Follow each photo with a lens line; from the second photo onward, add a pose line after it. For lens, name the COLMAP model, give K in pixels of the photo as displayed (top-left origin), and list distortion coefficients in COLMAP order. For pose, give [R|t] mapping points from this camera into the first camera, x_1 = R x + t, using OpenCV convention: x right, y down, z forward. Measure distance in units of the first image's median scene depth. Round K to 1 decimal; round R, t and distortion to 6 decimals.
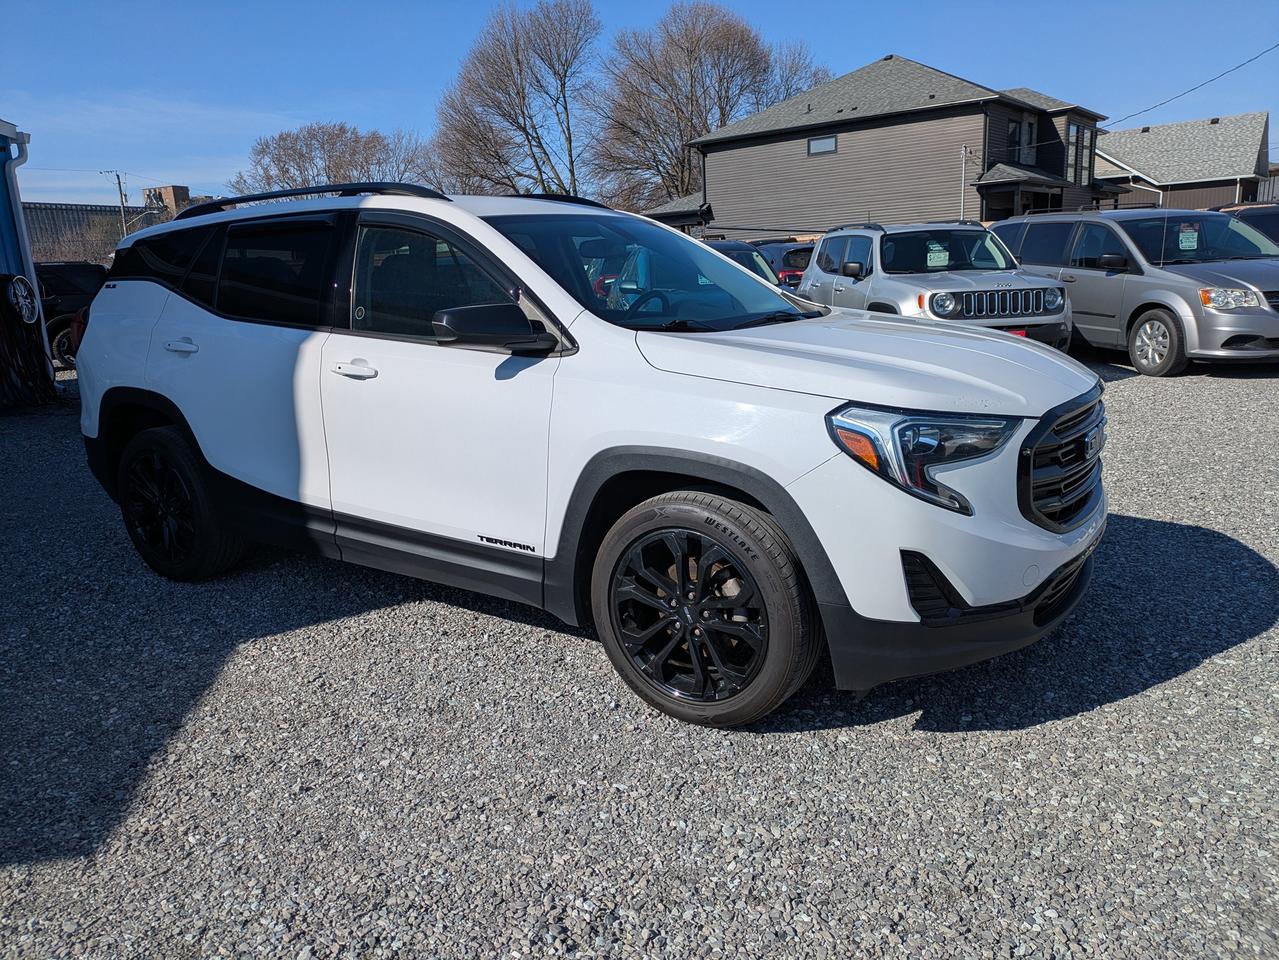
lens RADIAL K [[946.9, 0, 629.0], [0, 946.9, 488.1], [0, 0, 1]] dist [0.034293, -0.002790]
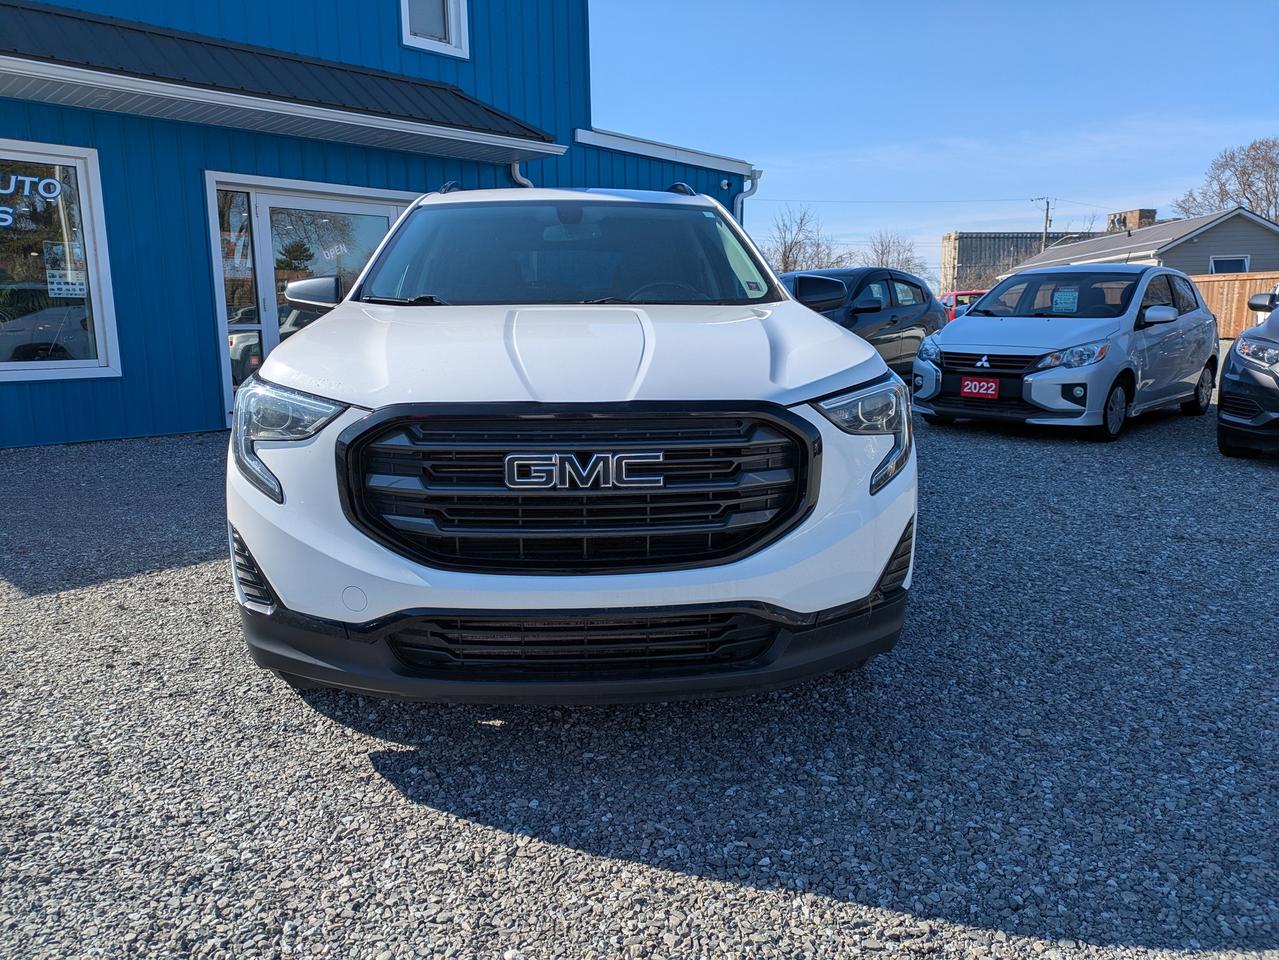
lens RADIAL K [[946.9, 0, 636.9], [0, 946.9, 484.8], [0, 0, 1]] dist [0.034293, -0.002790]
pose [[0.620532, 0.173513, -0.764744, 0.655733], [-0.194426, 0.978806, 0.064320, -0.058747], [0.759697, 0.108774, 0.641116, 0.360122]]
